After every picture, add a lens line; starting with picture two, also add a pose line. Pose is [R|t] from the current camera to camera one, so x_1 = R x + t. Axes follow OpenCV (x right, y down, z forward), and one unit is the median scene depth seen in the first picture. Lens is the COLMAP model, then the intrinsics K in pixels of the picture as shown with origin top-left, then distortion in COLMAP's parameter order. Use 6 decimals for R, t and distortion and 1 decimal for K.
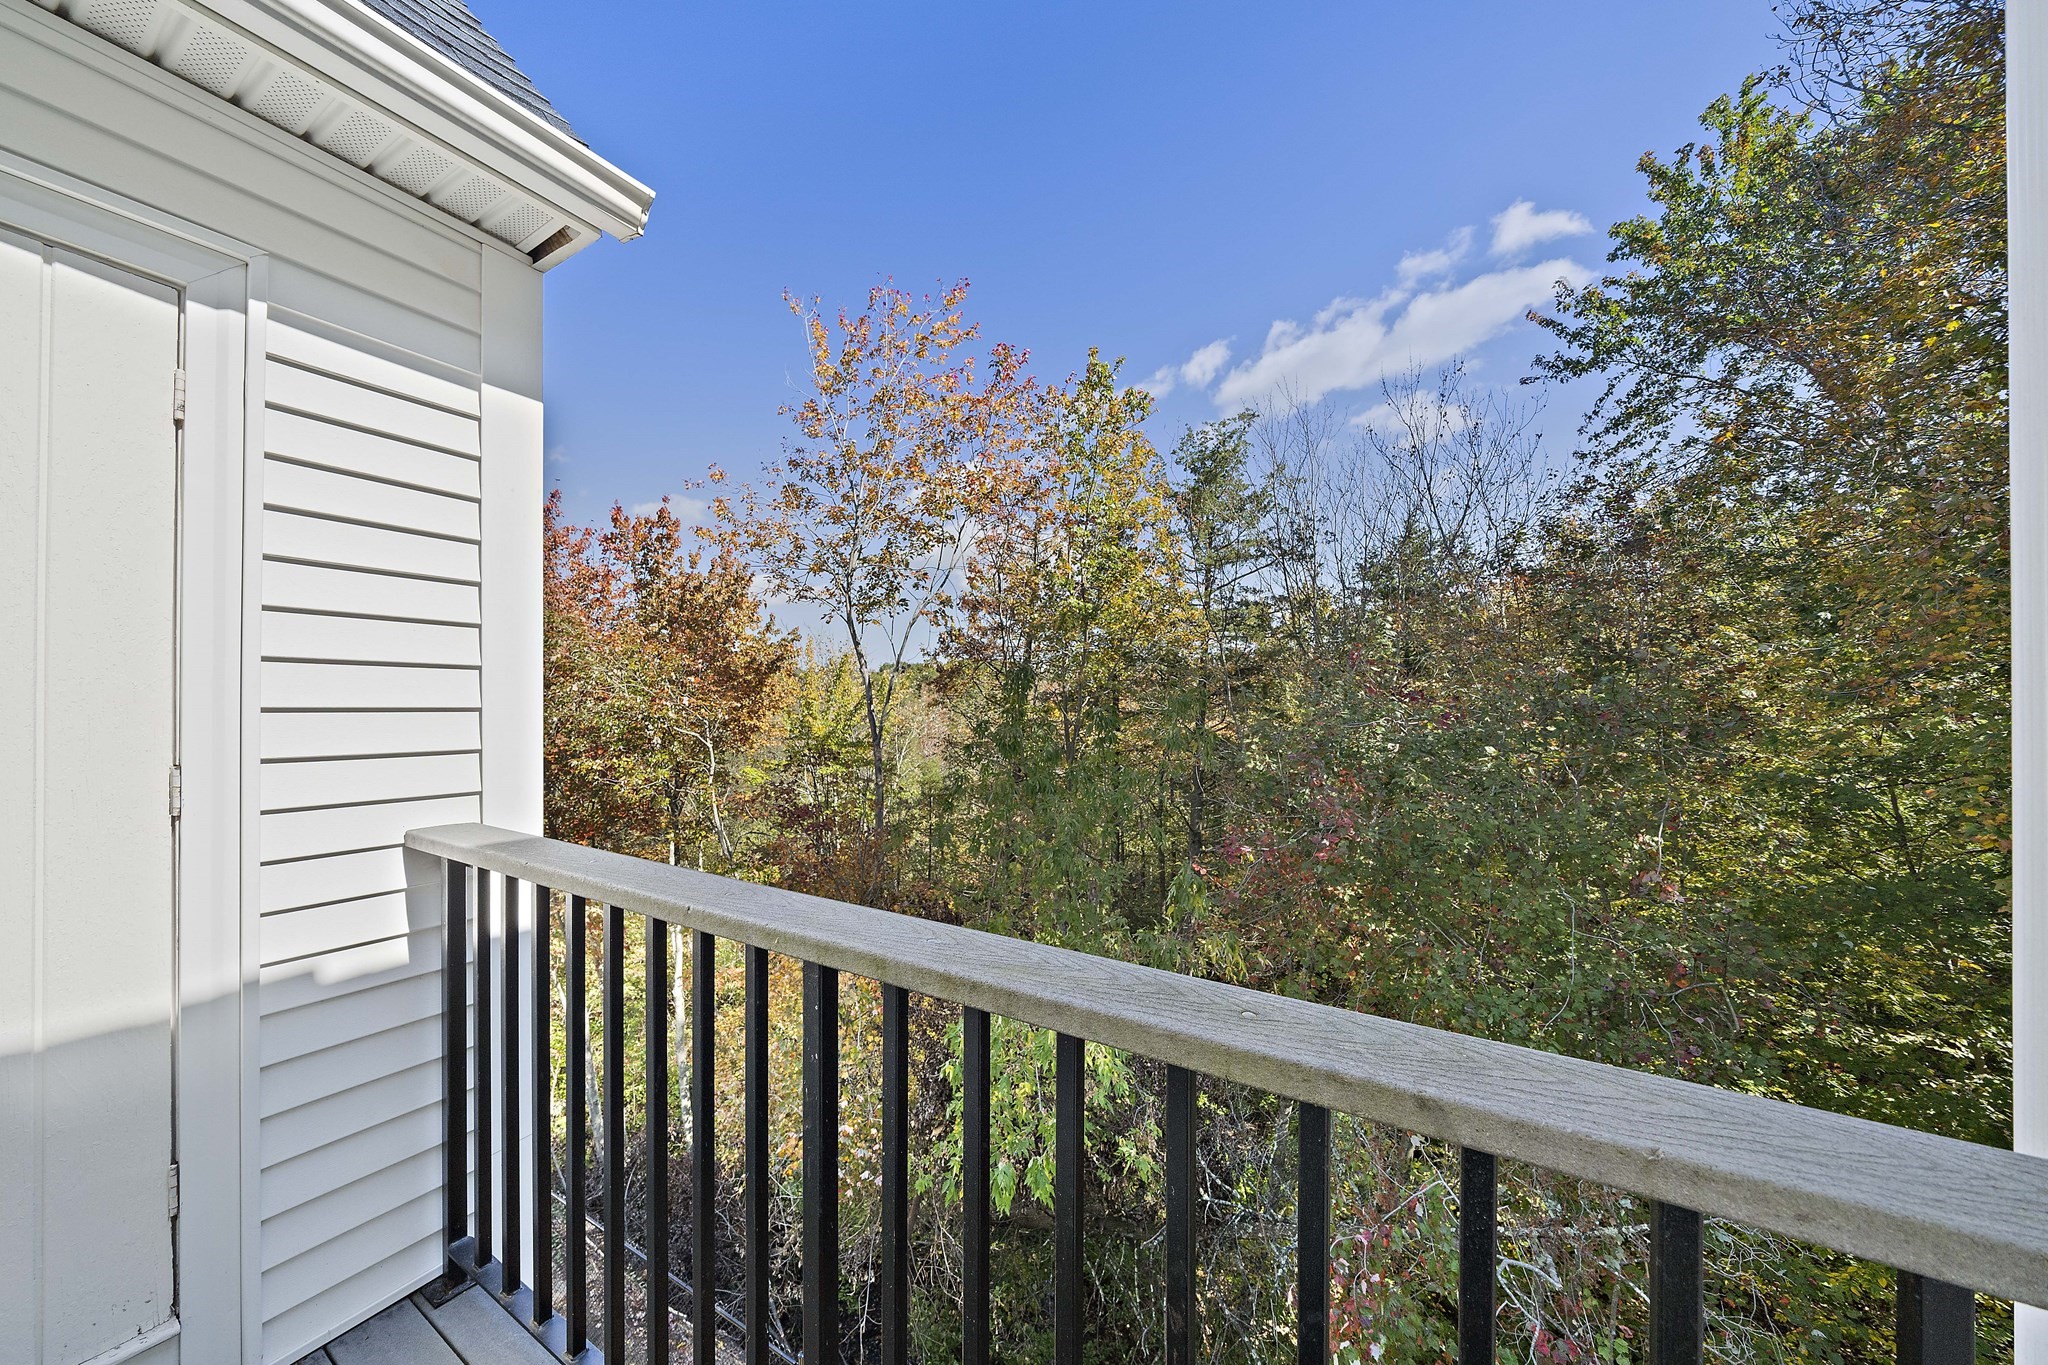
lens RADIAL K [[701.8, 0, 1010.1], [0, 701.8, 687.1], [0, 0, 1]] dist [-0.002871, 0.000115]
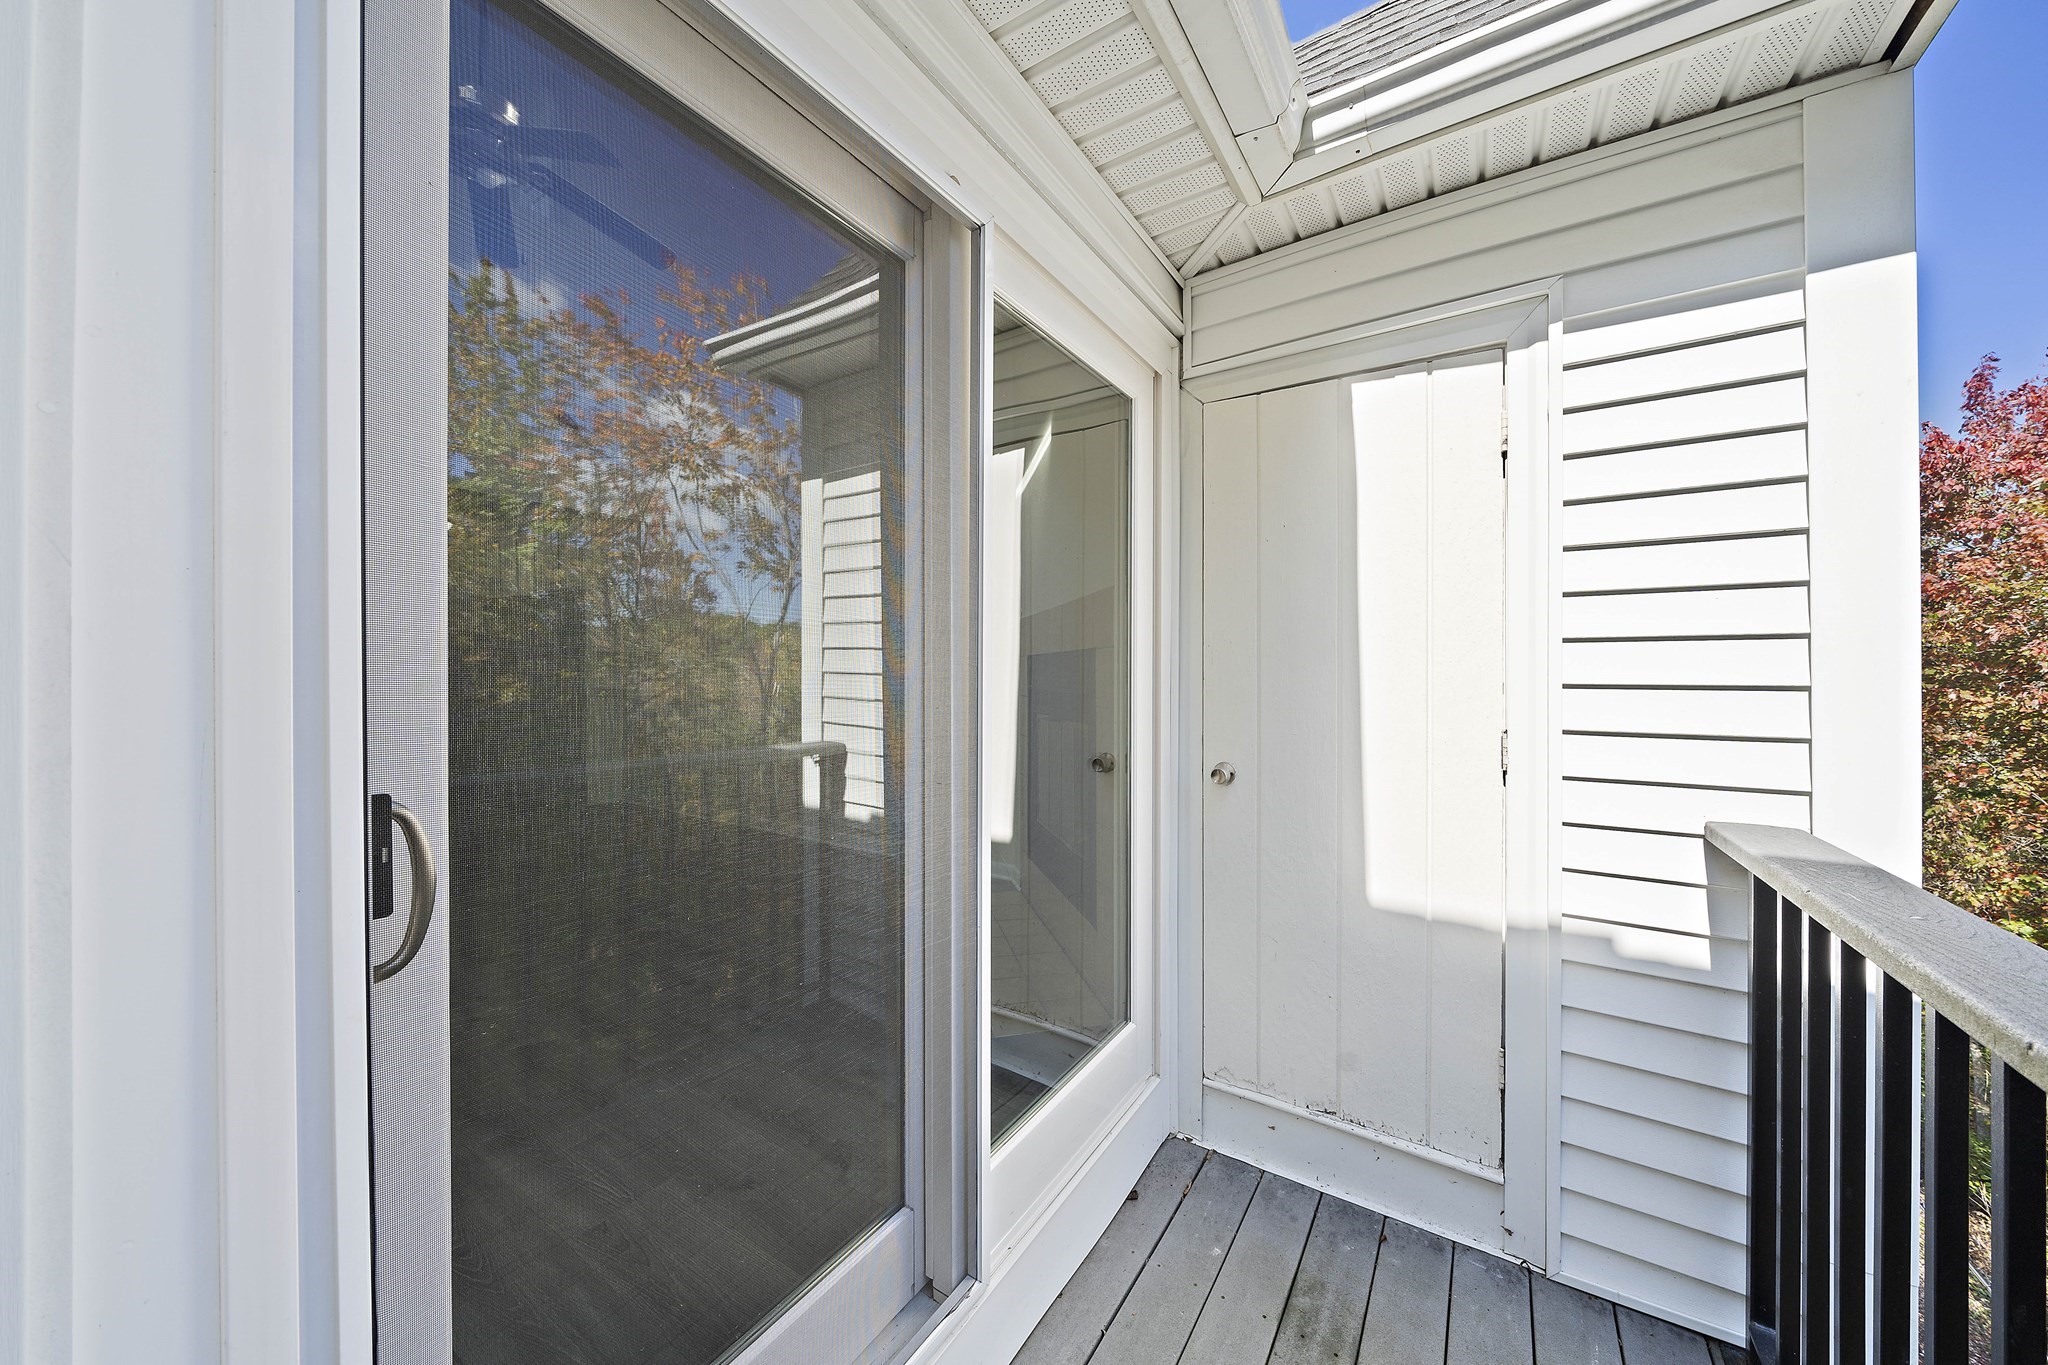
lens RADIAL K [[717.2, 0, 1020.7], [0, 717.2, 674.3], [0, 0, 1]] dist [-0.001695, 0.000049]
pose [[-0.037242, -0.007881, -0.999275, 0.100479], [0.019382, 0.999775, -0.008608, 0.006400], [0.999118, -0.019688, -0.037080, 0.162666]]
